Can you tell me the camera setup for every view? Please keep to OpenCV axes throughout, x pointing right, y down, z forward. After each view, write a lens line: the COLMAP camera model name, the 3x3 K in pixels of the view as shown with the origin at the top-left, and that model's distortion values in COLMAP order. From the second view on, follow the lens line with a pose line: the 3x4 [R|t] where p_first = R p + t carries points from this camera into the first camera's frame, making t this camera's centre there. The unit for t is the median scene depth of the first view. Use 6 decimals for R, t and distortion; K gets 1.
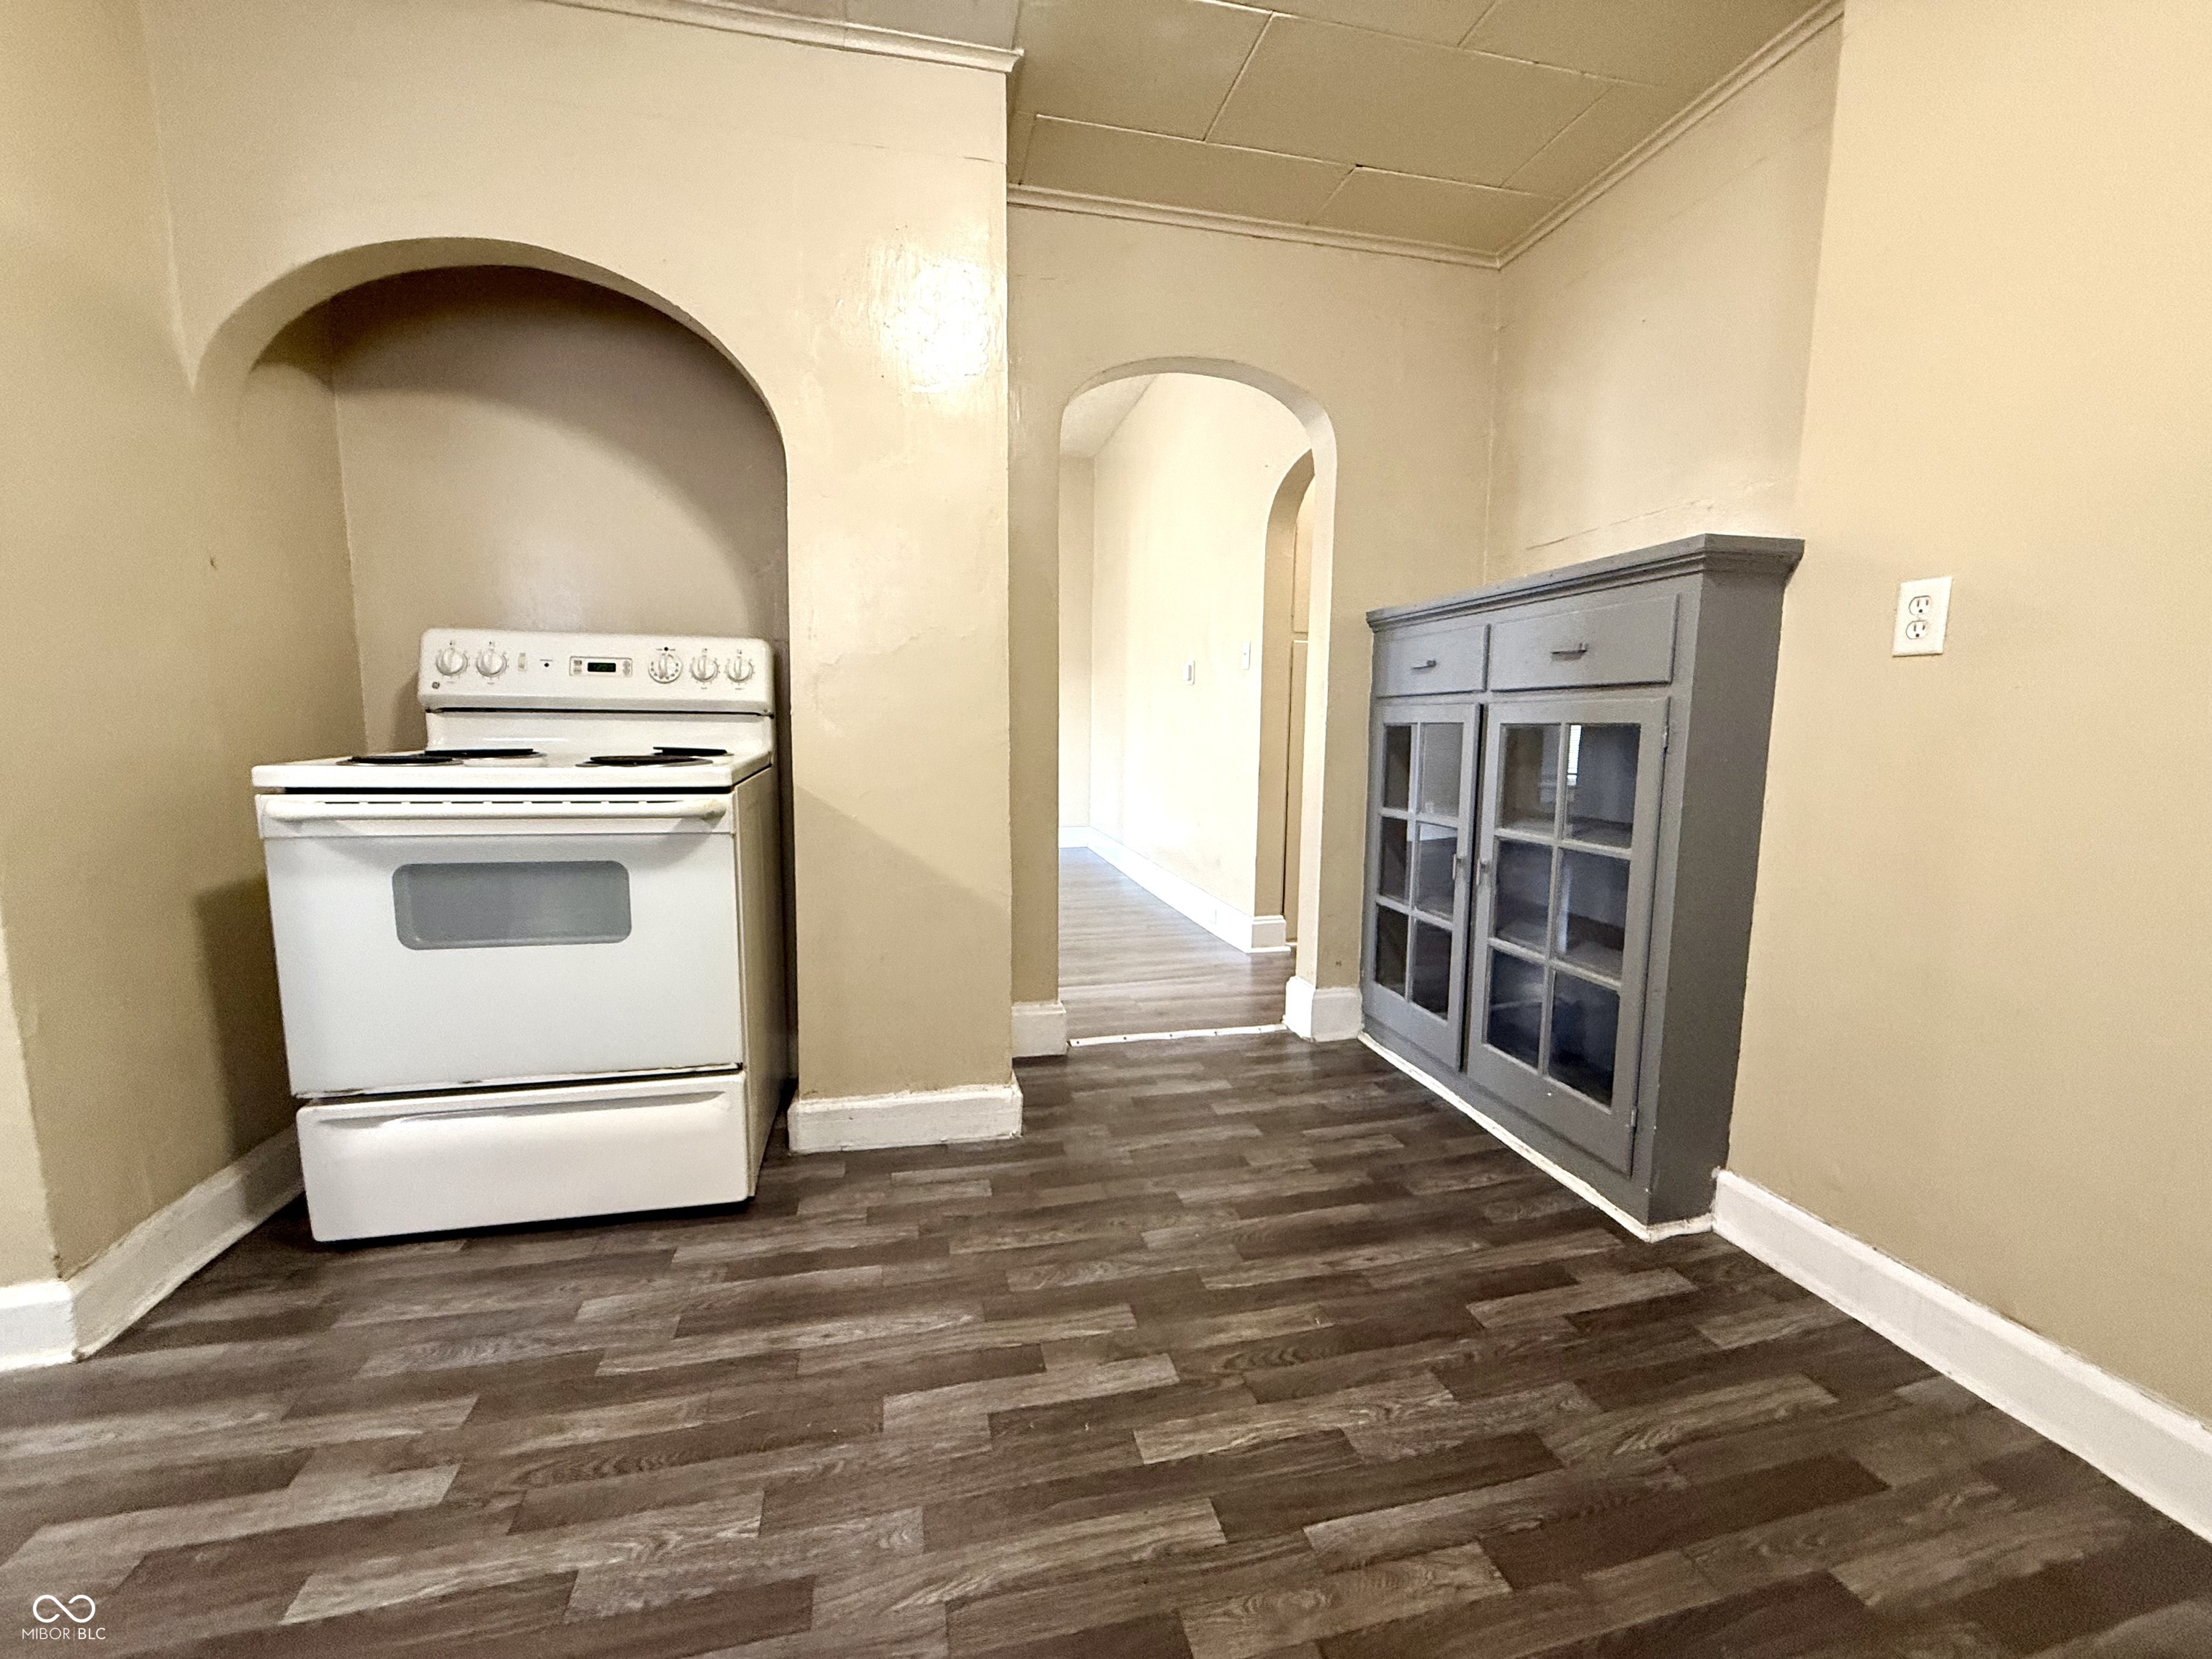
lens RADIAL K [[881.1, 0, 1097.5], [0, 881.1, 829.4], [0, 0, 1]] dist [-0.001504, 0.000782]
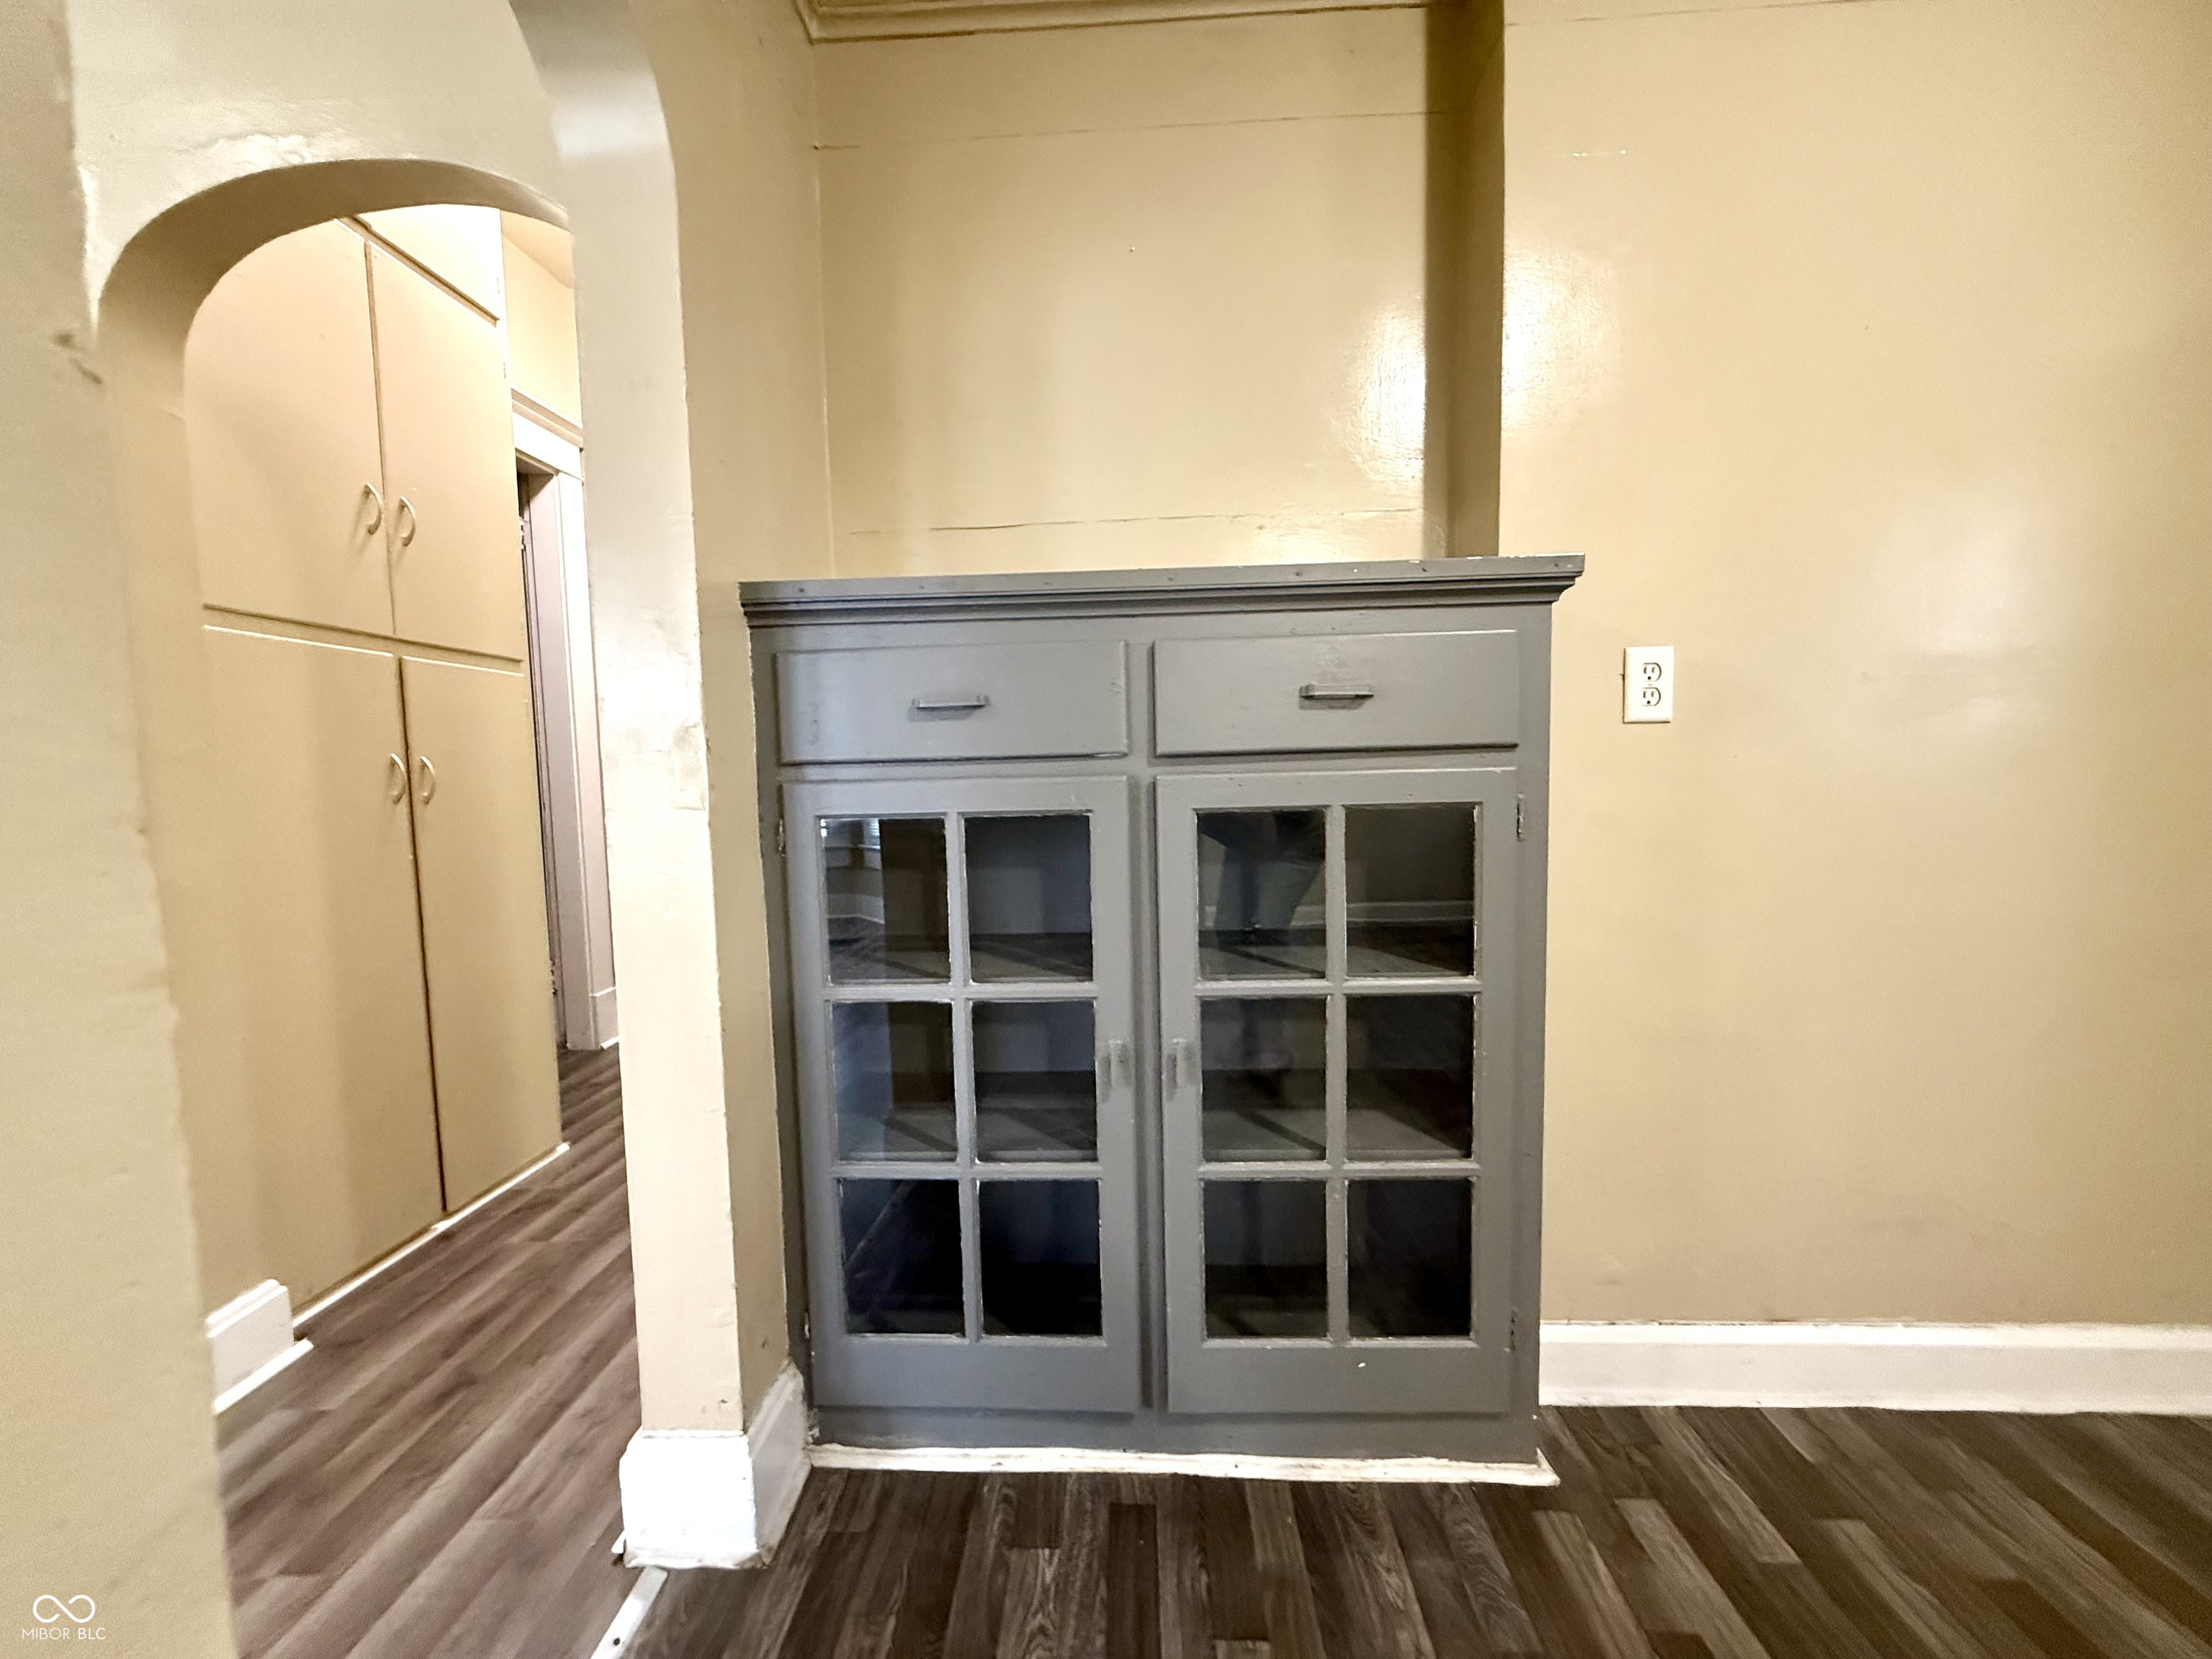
lens RADIAL K [[881.1, 0, 1143.6], [0, 881.1, 833.7], [0, 0, 1]] dist [-0.001504, 0.000782]
pose [[0.265349, -0.085207, 0.960380, -0.117090], [0.140263, 0.988902, 0.048984, -0.134611], [-0.953895, 0.121708, 0.274355, 0.849167]]
